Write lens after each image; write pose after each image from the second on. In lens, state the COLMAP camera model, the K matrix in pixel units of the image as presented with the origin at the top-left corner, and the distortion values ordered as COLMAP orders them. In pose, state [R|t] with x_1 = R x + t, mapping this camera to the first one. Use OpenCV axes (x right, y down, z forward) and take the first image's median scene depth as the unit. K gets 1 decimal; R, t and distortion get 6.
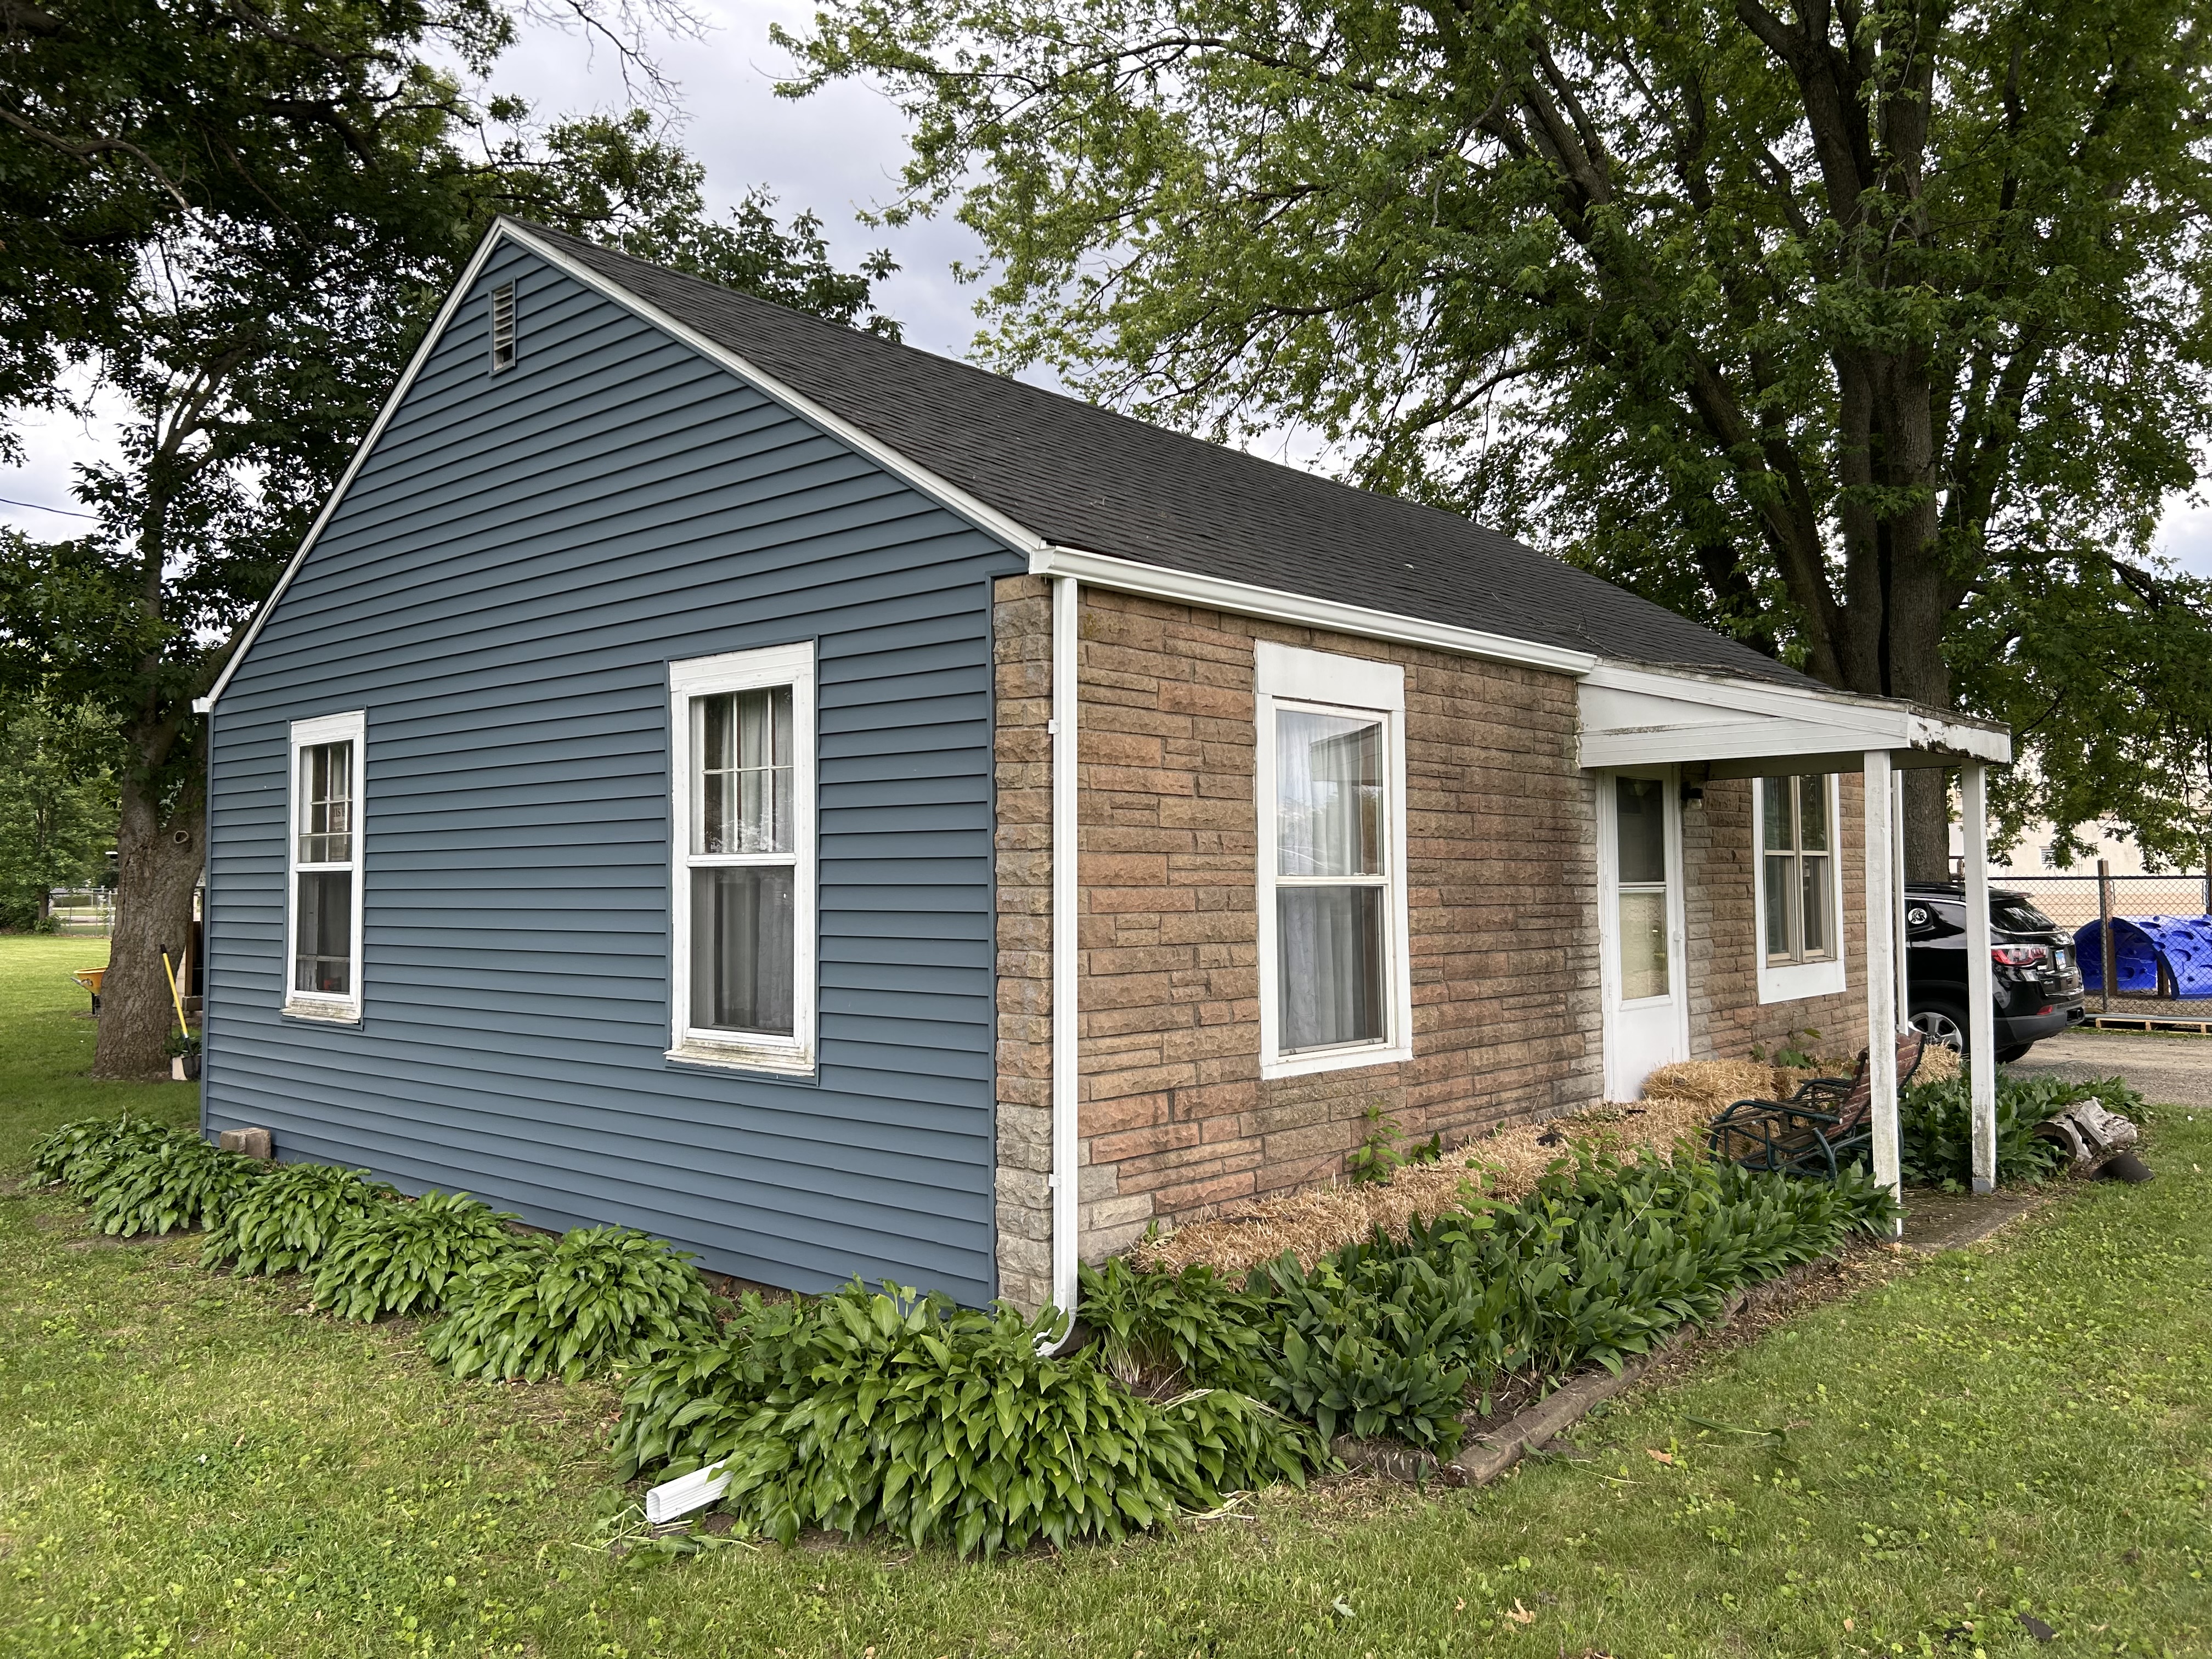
lens RADIAL K [[1701.8, 0, 1106.0], [0, 1701.8, 829.5], [0, 0, 1]] dist [-0.001972, -0.000657]
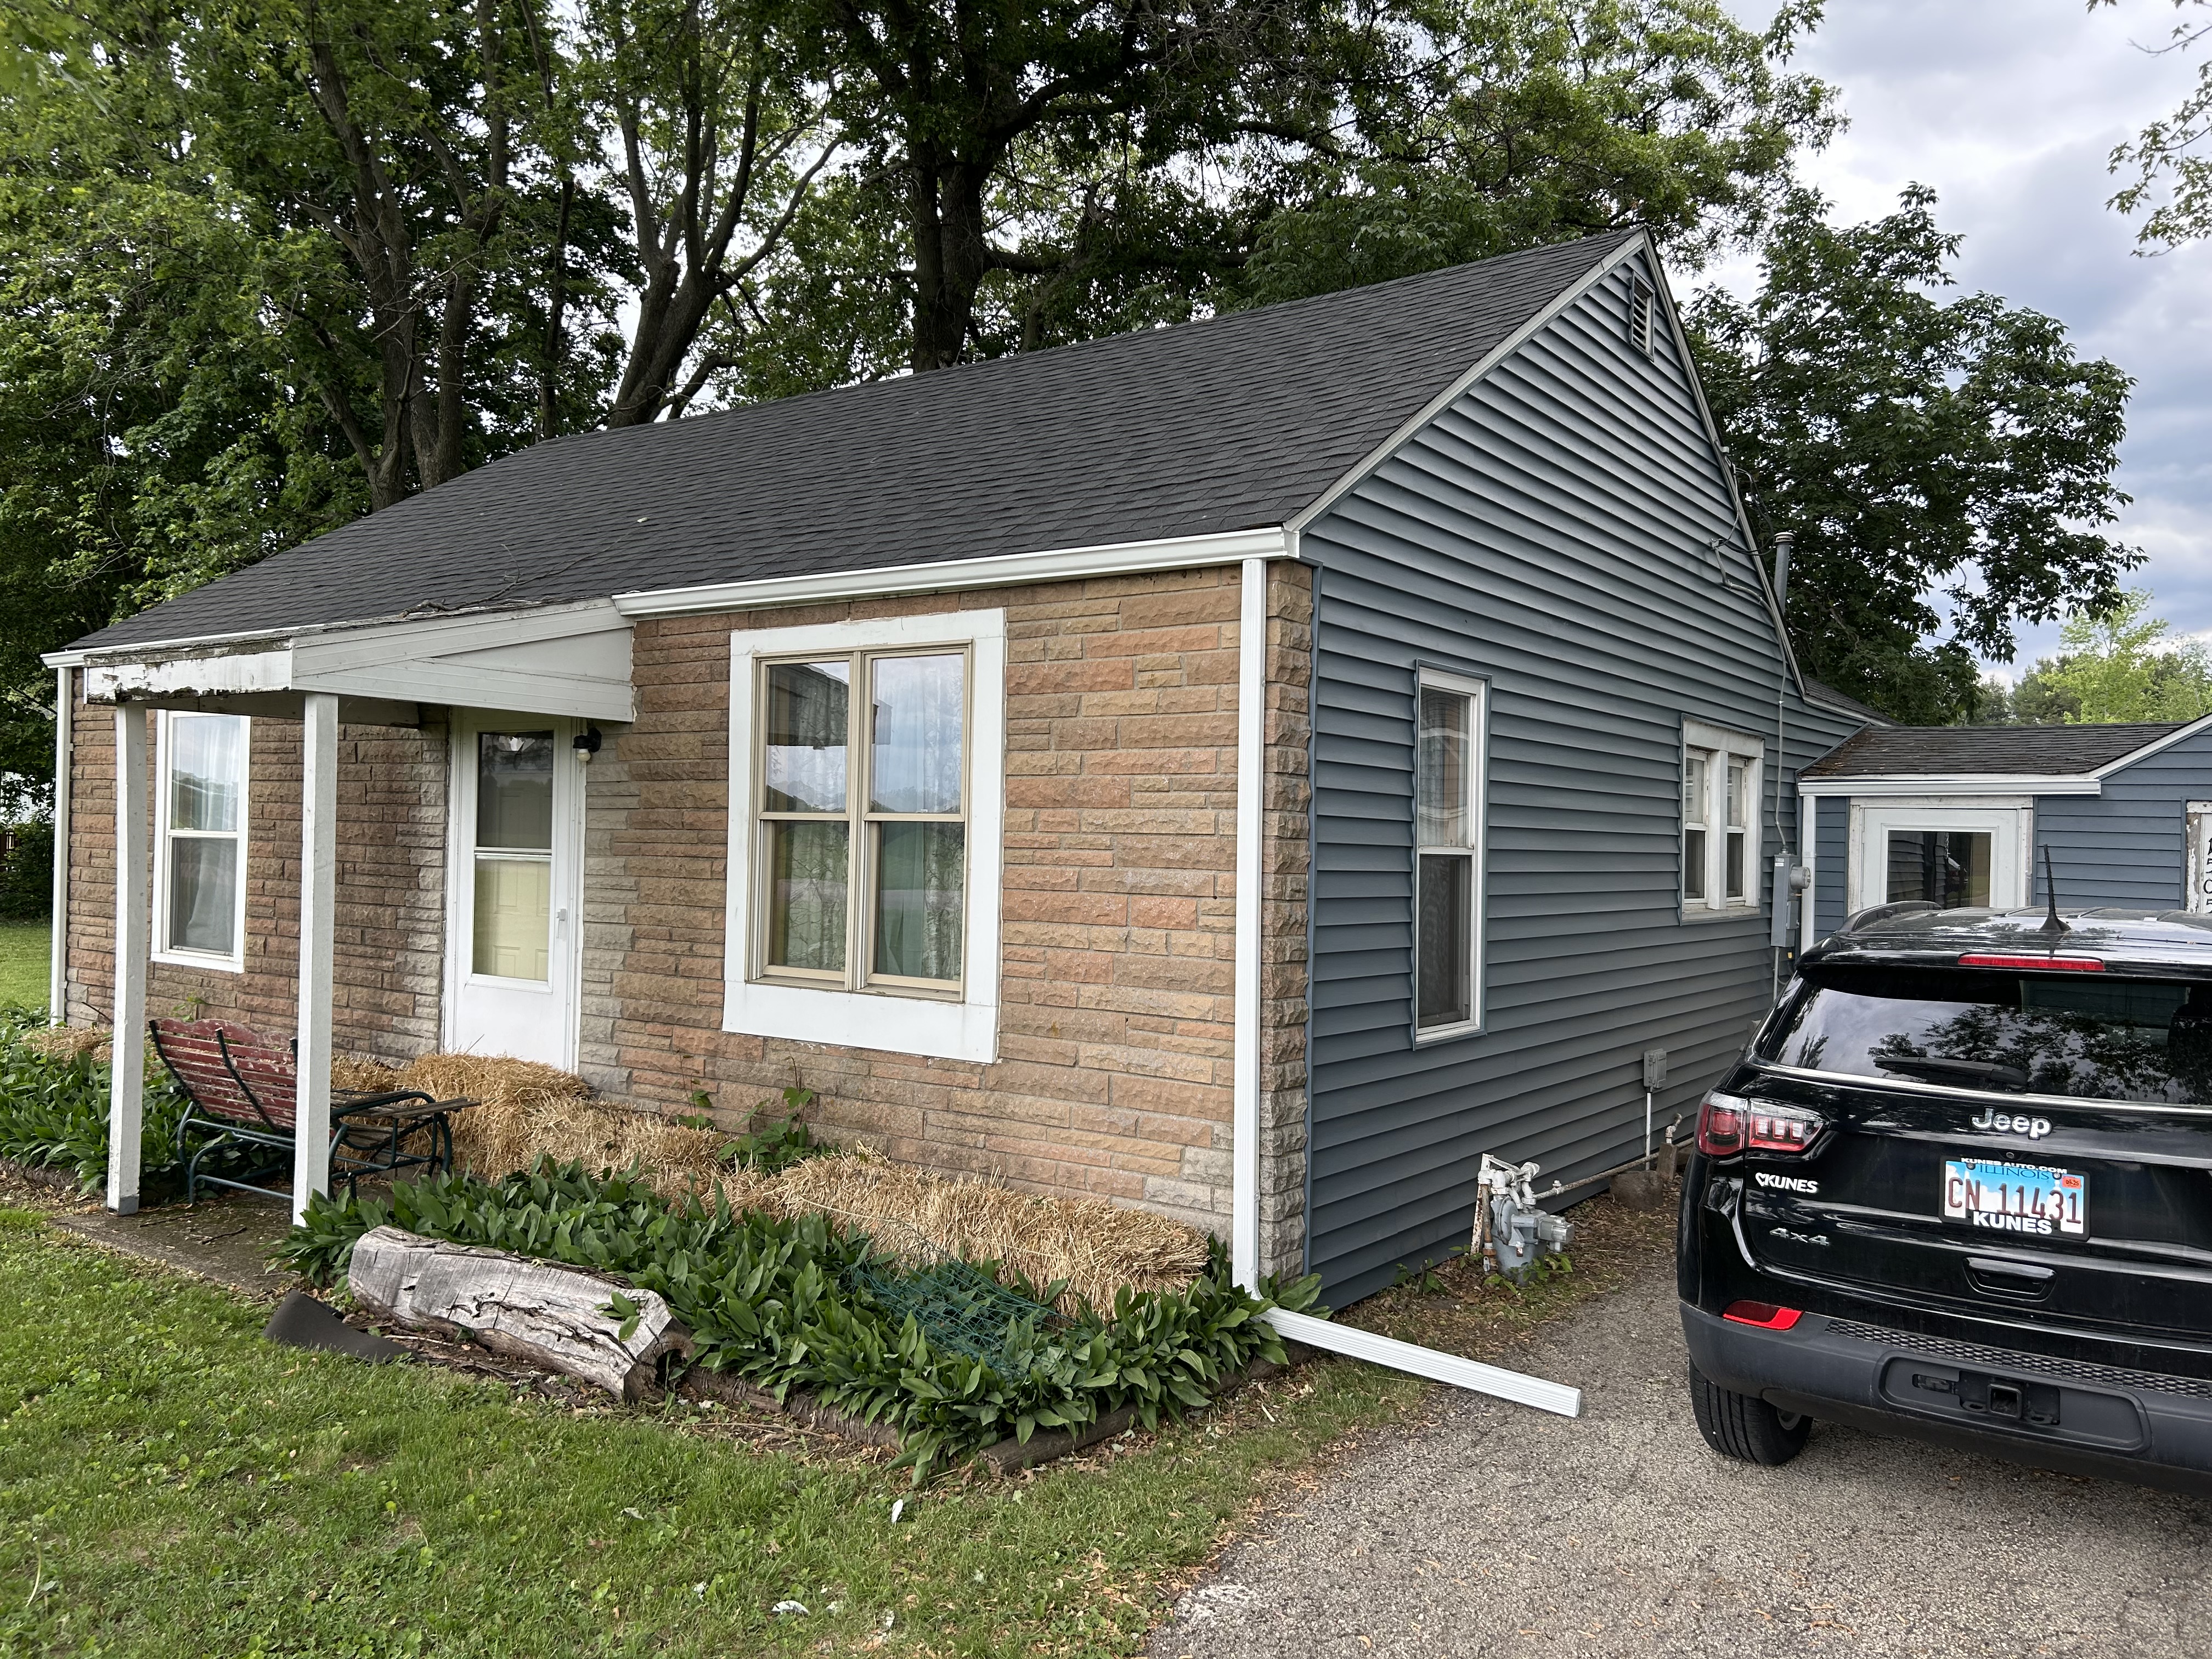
lens RADIAL K [[1701.8, 0, 1106.0], [0, 1701.8, 829.5], [0, 0, 1]] dist [-0.001972, -0.000657]
pose [[0.105281, 0.009767, -0.994395, 1.230544], [0.012035, 0.999866, 0.011095, 0.015198], [0.994370, -0.013136, 0.105150, 1.214758]]
